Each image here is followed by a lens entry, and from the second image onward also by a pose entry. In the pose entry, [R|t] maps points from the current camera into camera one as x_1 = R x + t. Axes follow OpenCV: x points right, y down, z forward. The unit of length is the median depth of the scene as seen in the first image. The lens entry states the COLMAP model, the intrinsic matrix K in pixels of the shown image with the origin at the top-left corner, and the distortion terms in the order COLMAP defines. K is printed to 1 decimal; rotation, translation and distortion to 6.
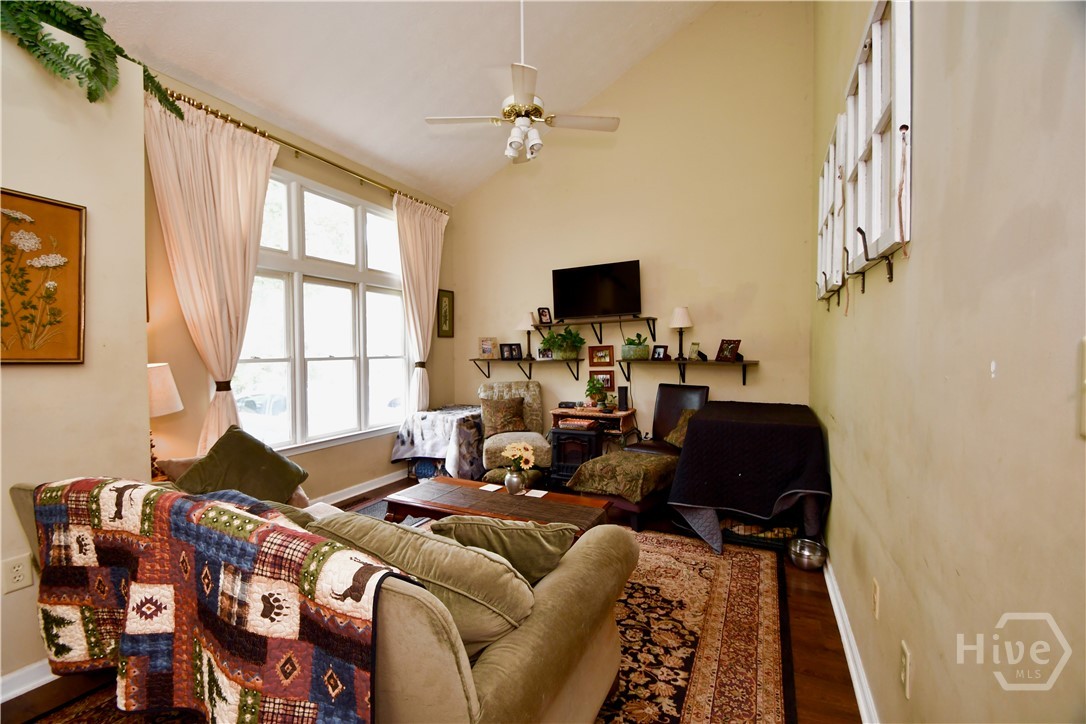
lens RADIAL K [[475.0, 0, 536.7], [0, 475.0, 358.6], [0, 0, 1]] dist [-0.000112, -0.009440]
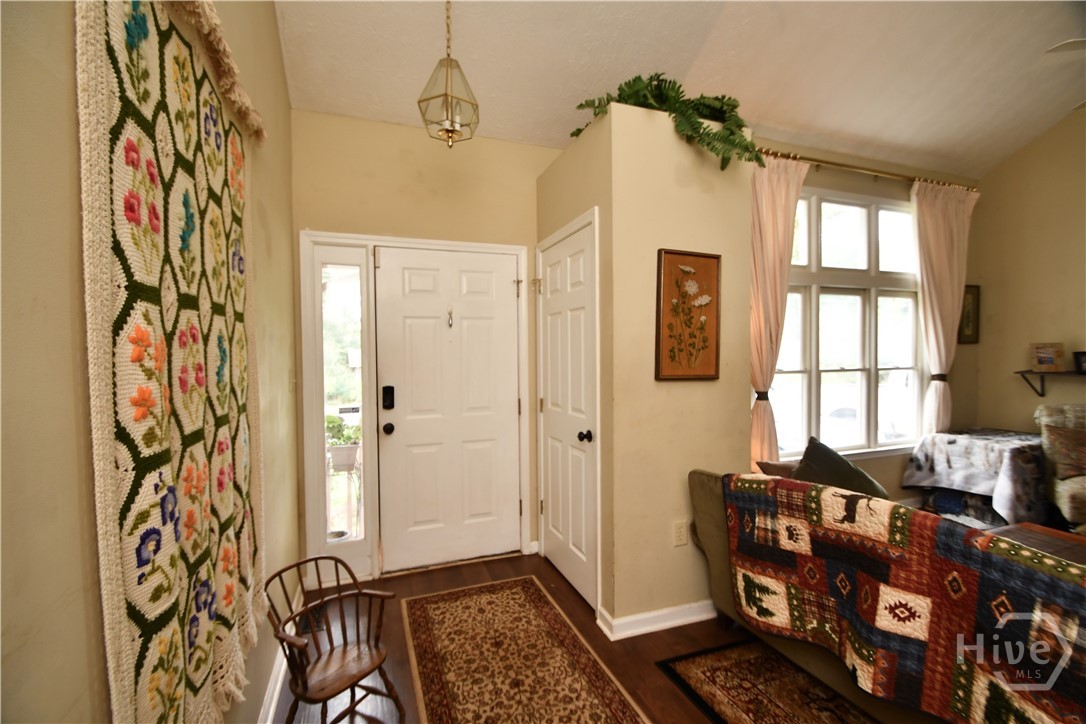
lens RADIAL K [[475.0, 0, 533.7], [0, 475.0, 358.9], [0, 0, 1]] dist [-0.000112, -0.009440]
pose [[0.705972, 0.002796, -0.708234, -0.237451], [-0.005122, 0.999986, -0.001158, -0.022773], [0.708221, 0.004445, 0.705976, -0.147925]]
